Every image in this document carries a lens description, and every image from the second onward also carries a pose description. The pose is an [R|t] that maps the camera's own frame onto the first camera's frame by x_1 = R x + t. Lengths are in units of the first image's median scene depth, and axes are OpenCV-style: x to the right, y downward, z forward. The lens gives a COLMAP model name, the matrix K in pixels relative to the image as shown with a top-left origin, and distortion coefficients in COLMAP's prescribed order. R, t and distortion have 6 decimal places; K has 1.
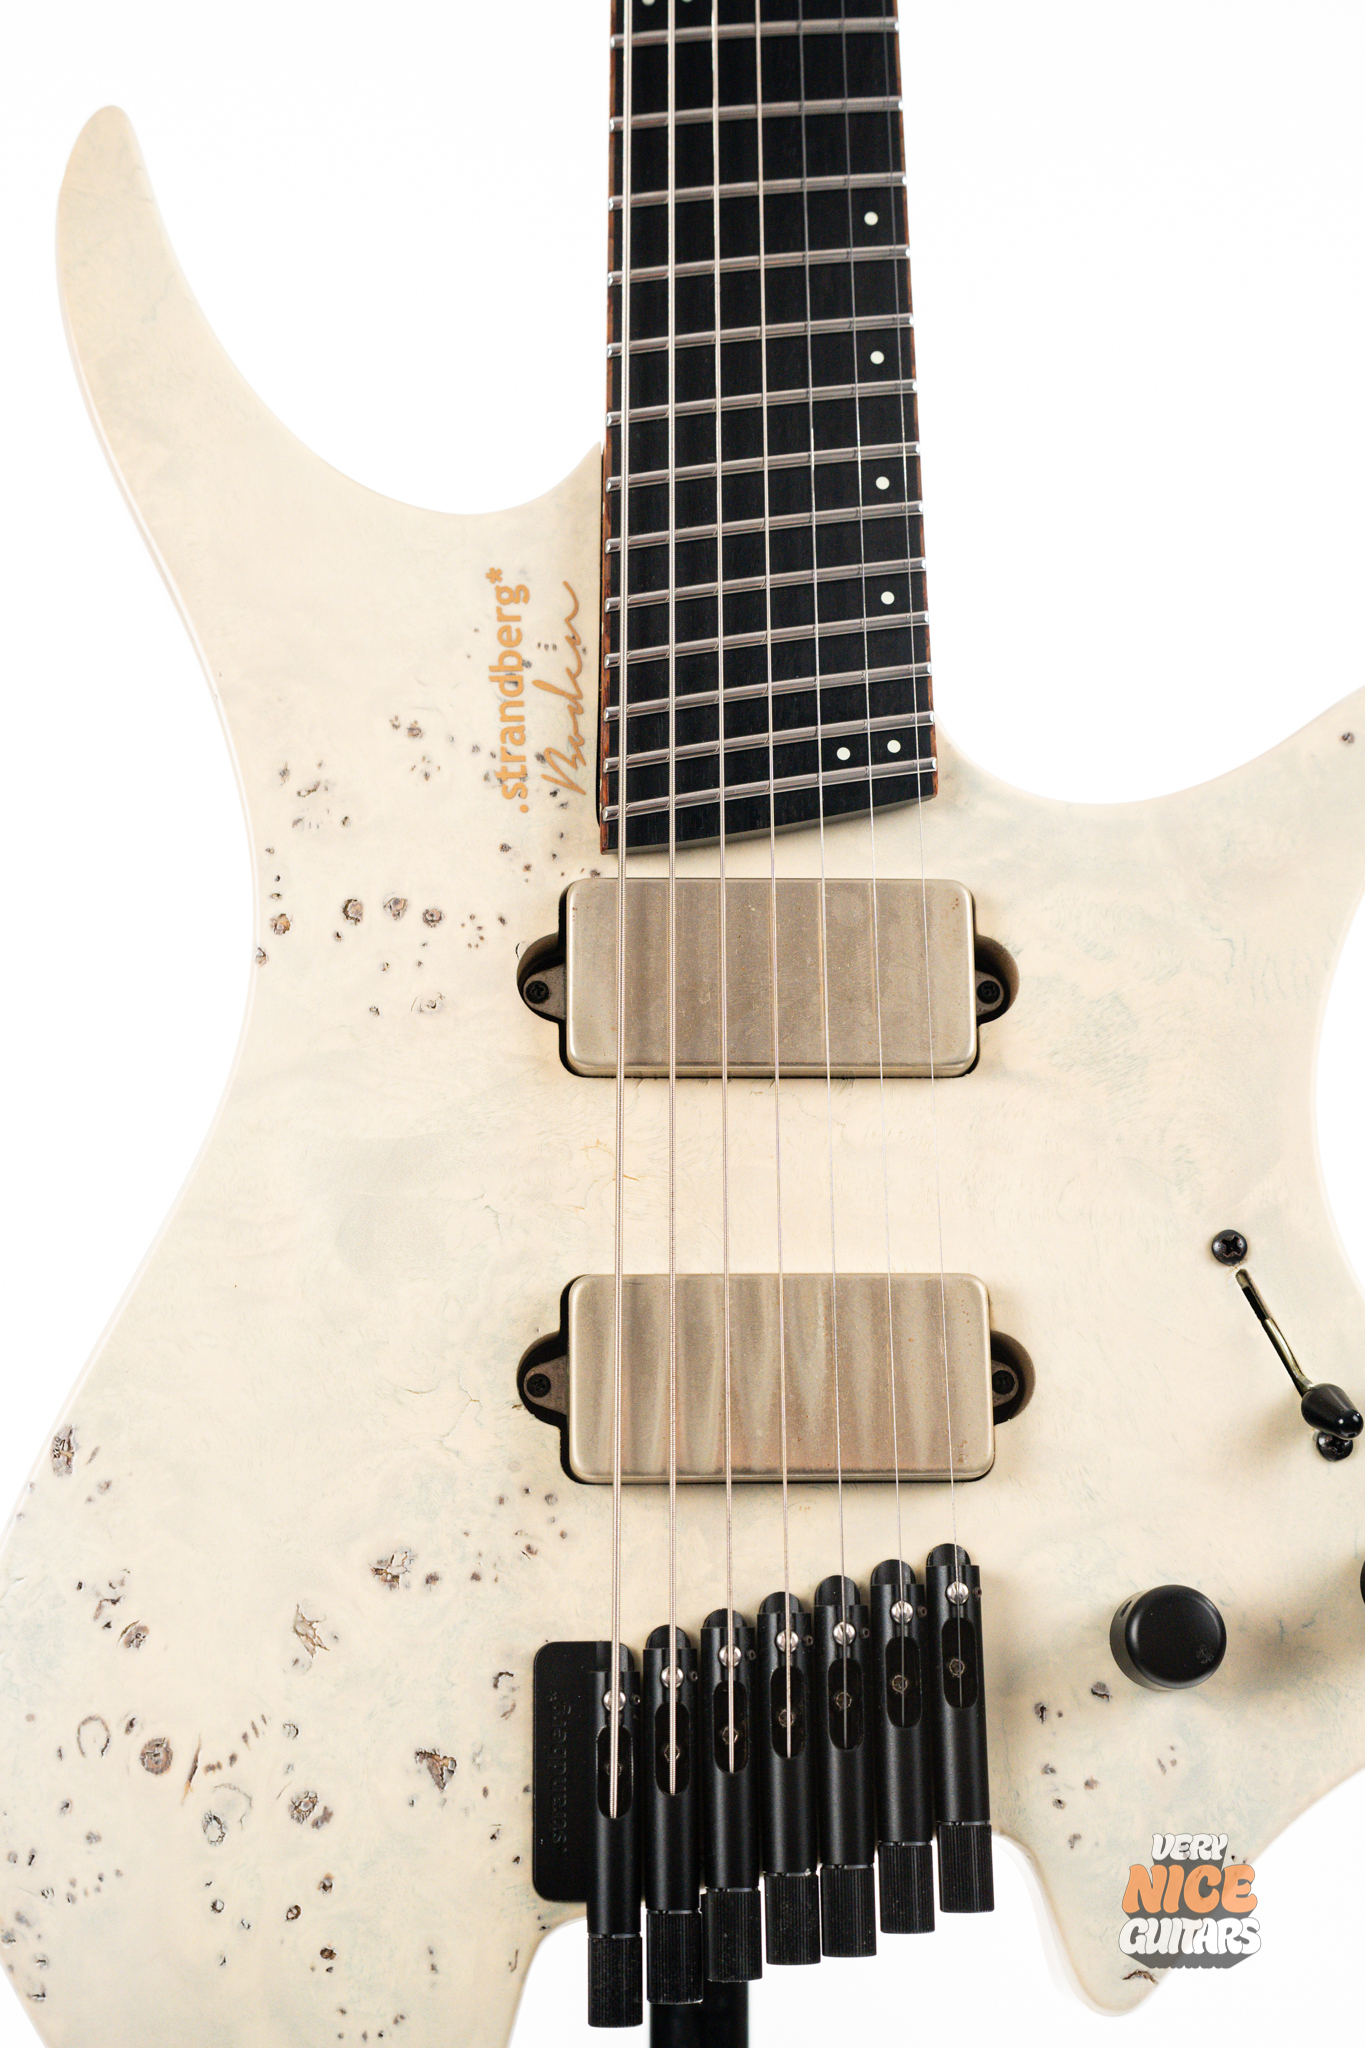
lens RADIAL K [[2925.4, 0, 692.2], [0, 2925.4, 1011.9], [0, 0, 1]] dist [0.046924, 0.000000]
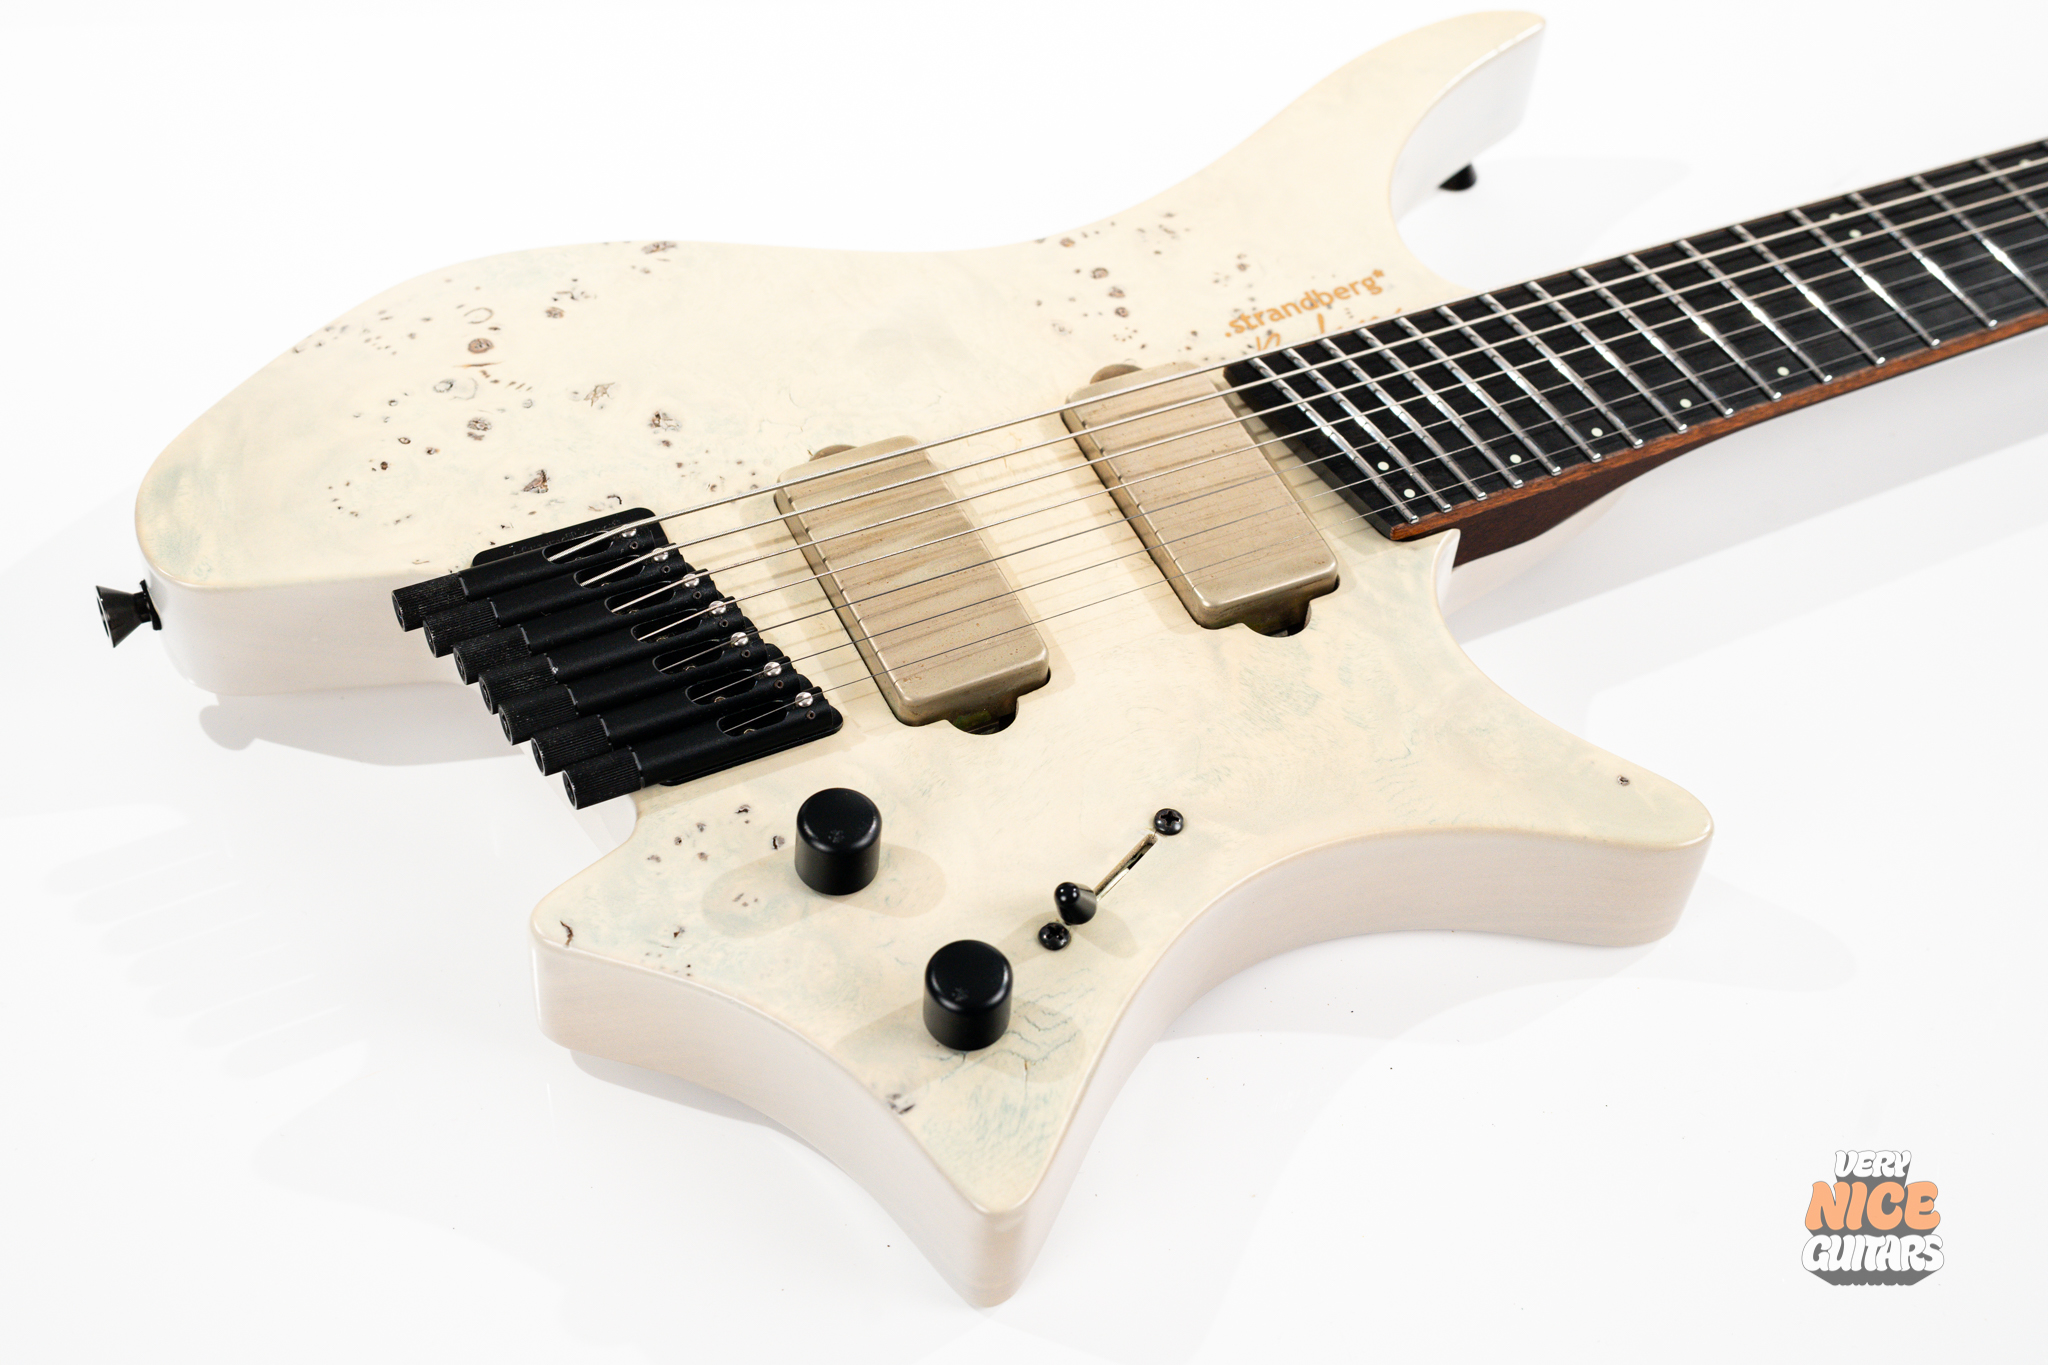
lens RADIAL K [[2925.4, 0, 1042.2], [0, 2925.4, 678.8], [0, 0, 1]] dist [0.046924, 0.000000]
pose [[0.425195, 0.678320, -0.599242, 0.816459], [-0.892334, 0.424974, -0.152105, 0.276685], [0.151486, 0.599398, 0.785986, 0.043660]]
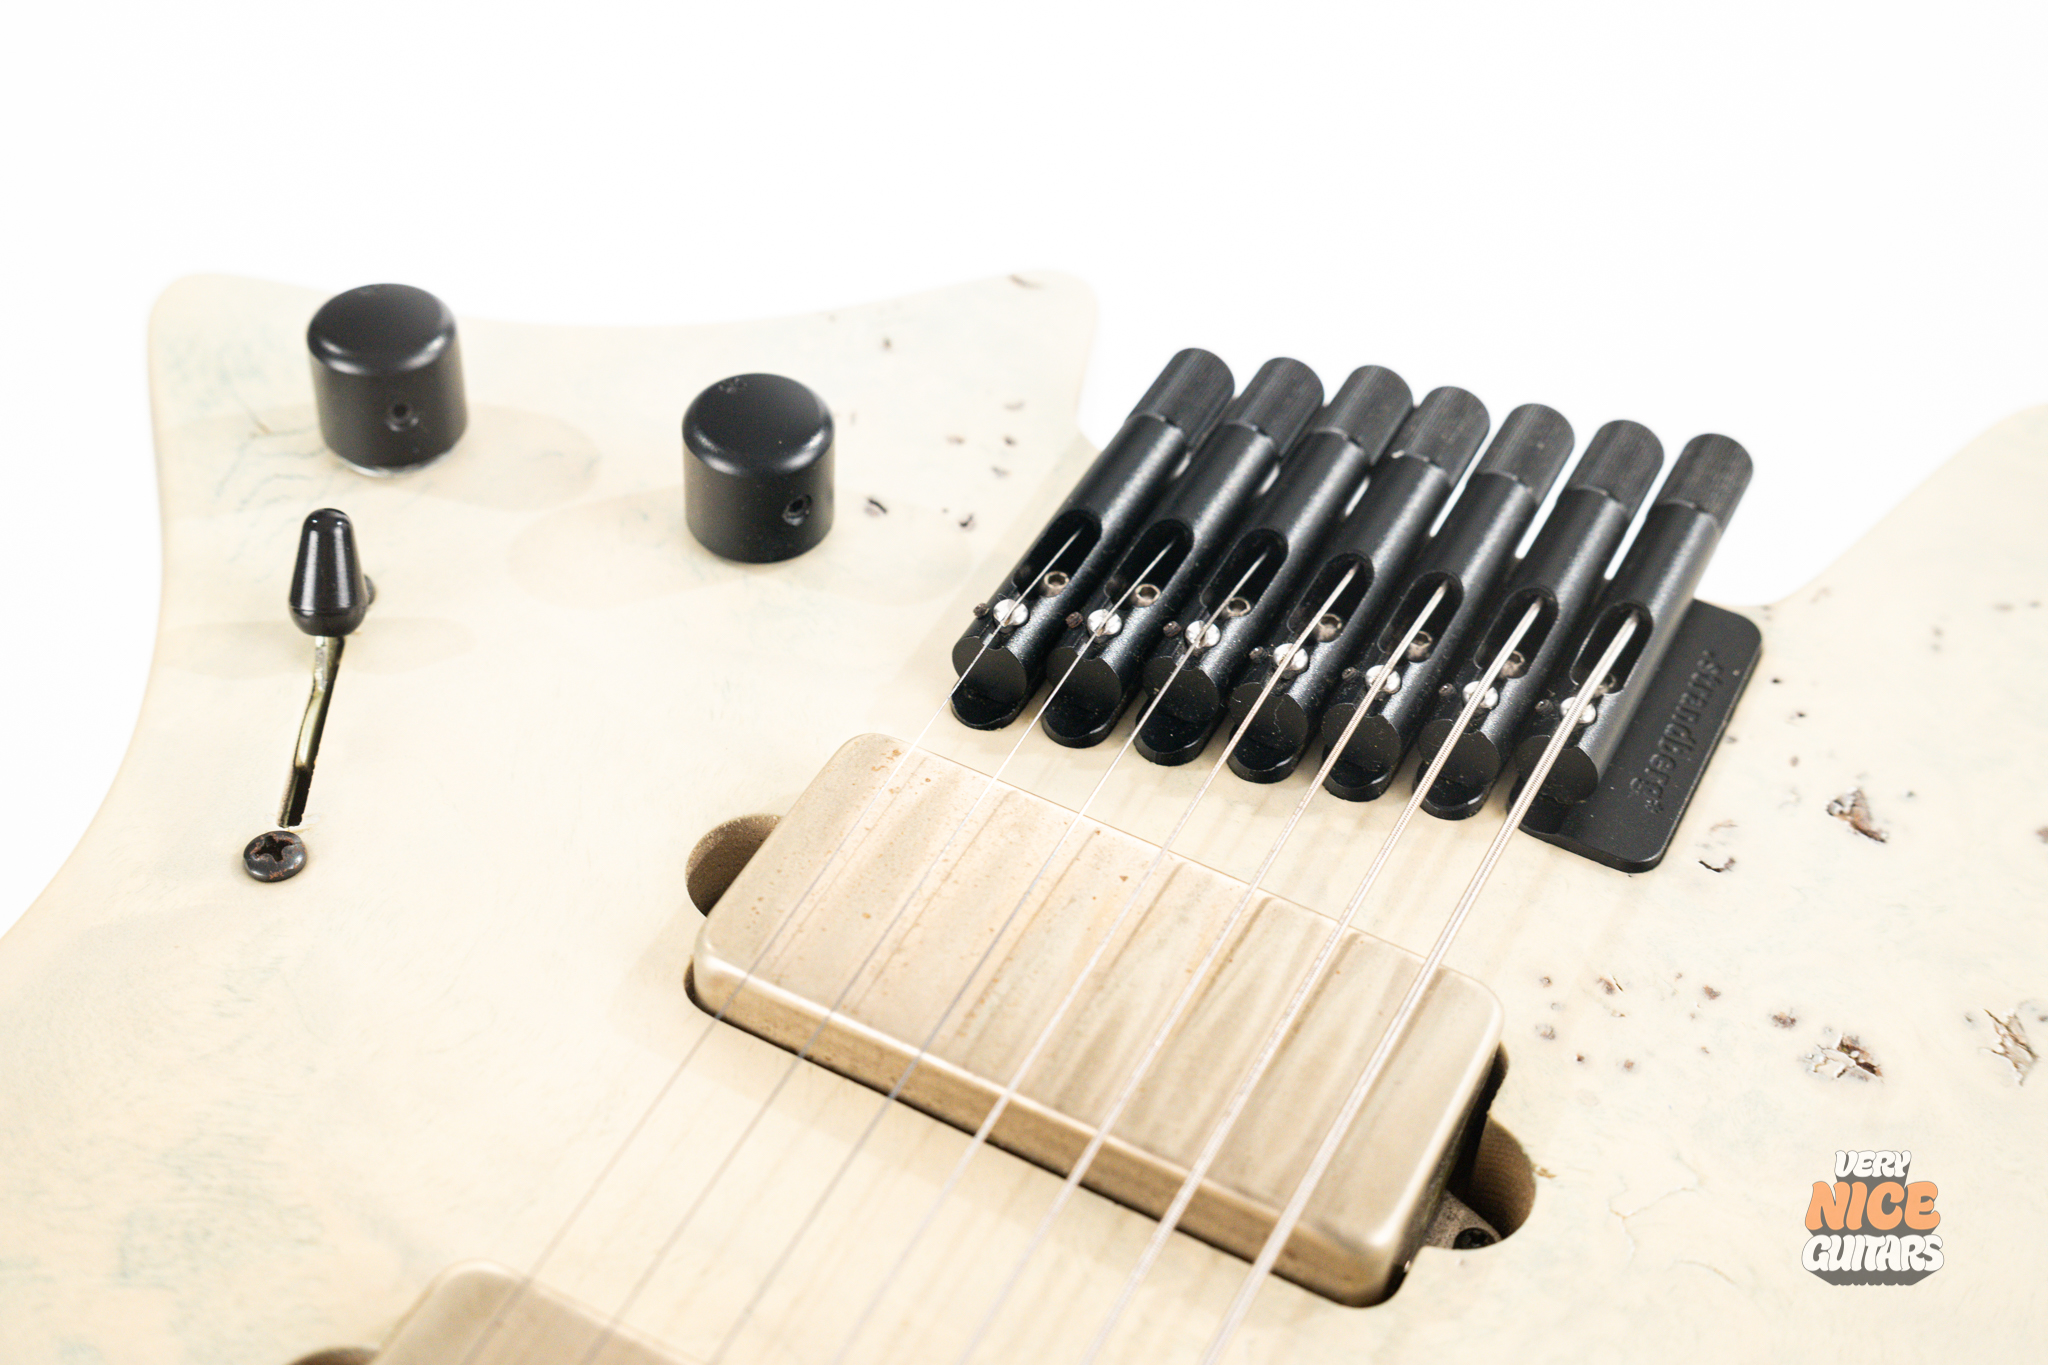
lens RADIAL K [[2925.4, 0, 1014.4], [0, 2925.4, 674.9], [0, 0, 1]] dist [0.046924, 0.000000]
pose [[-0.878838, -0.402876, 0.255608, -0.072641], [0.432912, -0.448106, 0.782169, -0.284362], [-0.200578, 0.798055, 0.568222, 0.618146]]
